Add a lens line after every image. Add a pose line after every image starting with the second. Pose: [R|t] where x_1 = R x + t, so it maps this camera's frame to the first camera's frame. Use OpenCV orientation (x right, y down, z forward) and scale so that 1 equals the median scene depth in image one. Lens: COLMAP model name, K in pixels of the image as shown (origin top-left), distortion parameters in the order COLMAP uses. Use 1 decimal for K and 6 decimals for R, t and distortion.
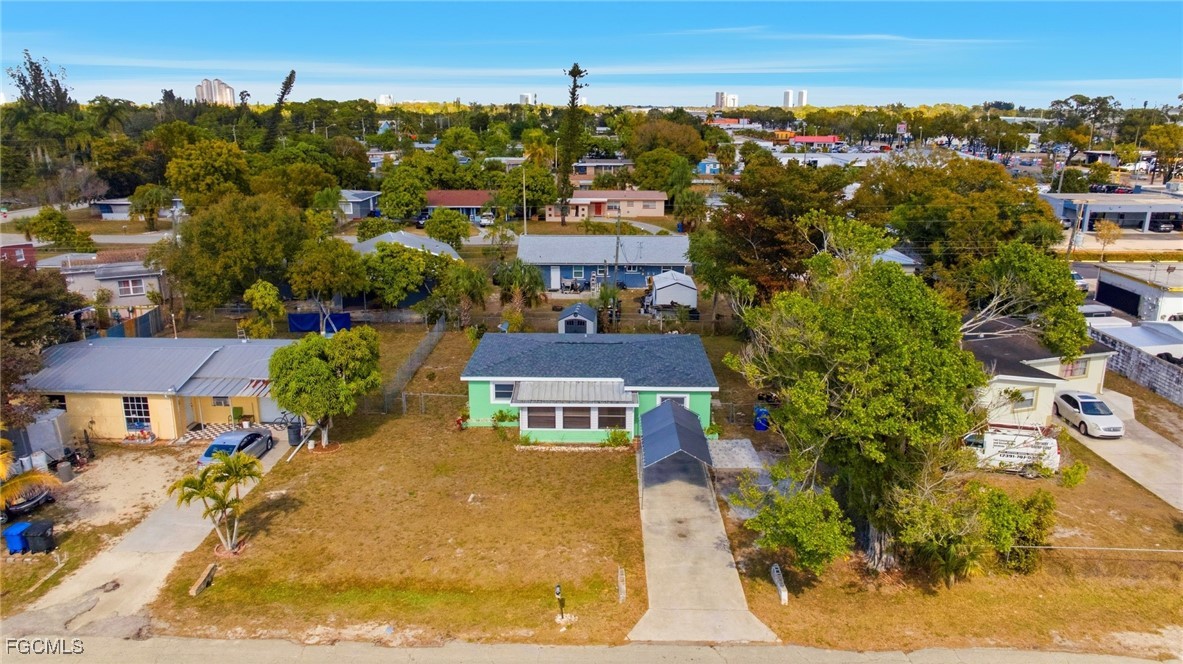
lens RADIAL K [[835.1, 0, 591.8], [0, 835.1, 329.5], [0, 0, 1]] dist [-0.029245, 0.023861]
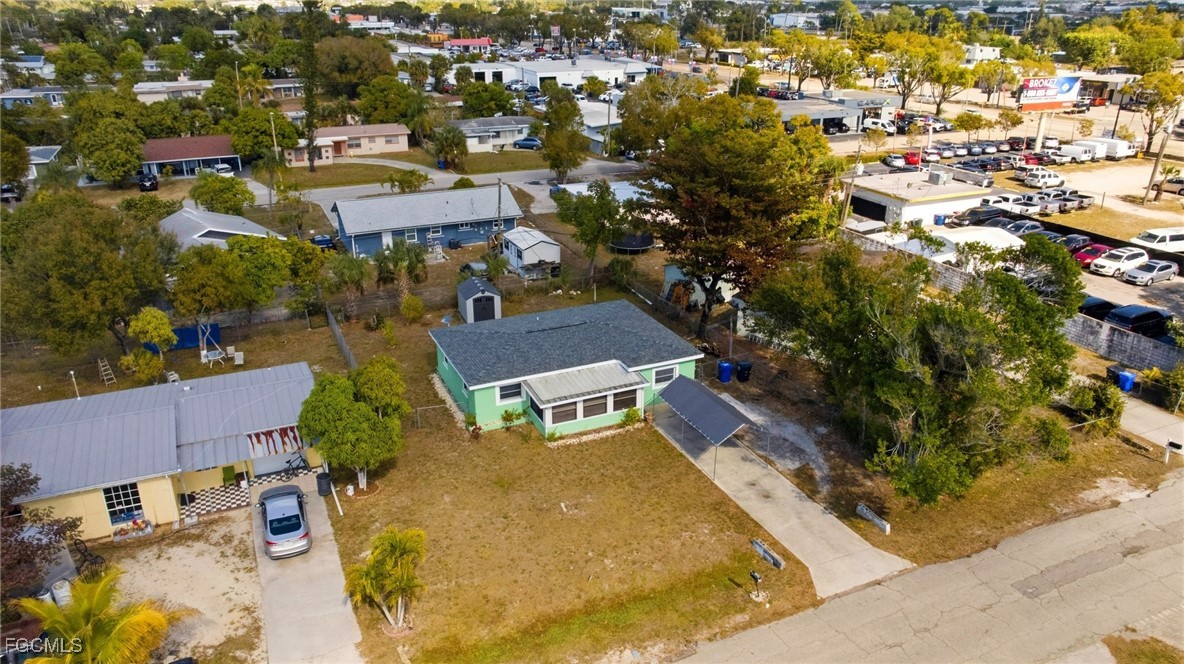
lens RADIAL K [[835.8, 0, 589.7], [0, 835.8, 336.0], [0, 0, 1]] dist [-0.029245, 0.023861]
pose [[0.901848, -0.166392, 0.398728, -0.410472], [0.113333, 0.981657, 0.153314, -0.137630], [-0.416925, -0.093077, 0.904163, 0.045913]]
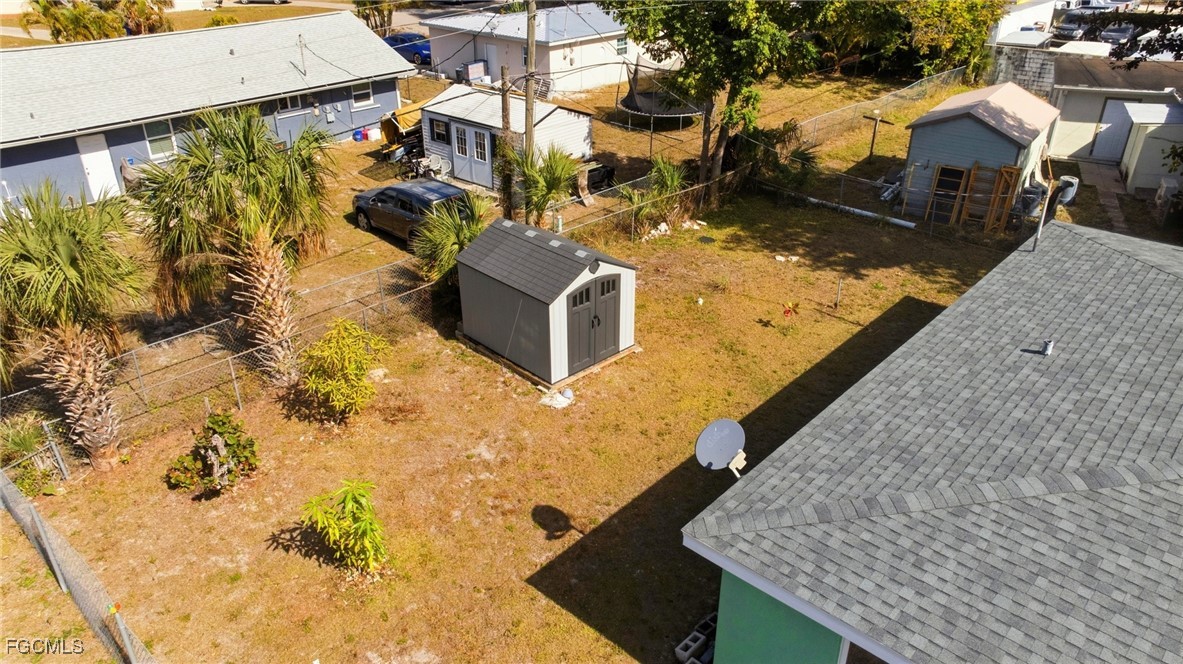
lens RADIAL K [[835.1, 0, 590.9], [0, 835.1, 331.1], [0, 0, 1]] dist [-0.029245, 0.023861]
pose [[0.653944, -0.365810, 0.662223, -0.292071], [0.204390, 0.928205, 0.310903, -0.114840], [-0.728410, -0.067961, 0.681762, 1.049872]]
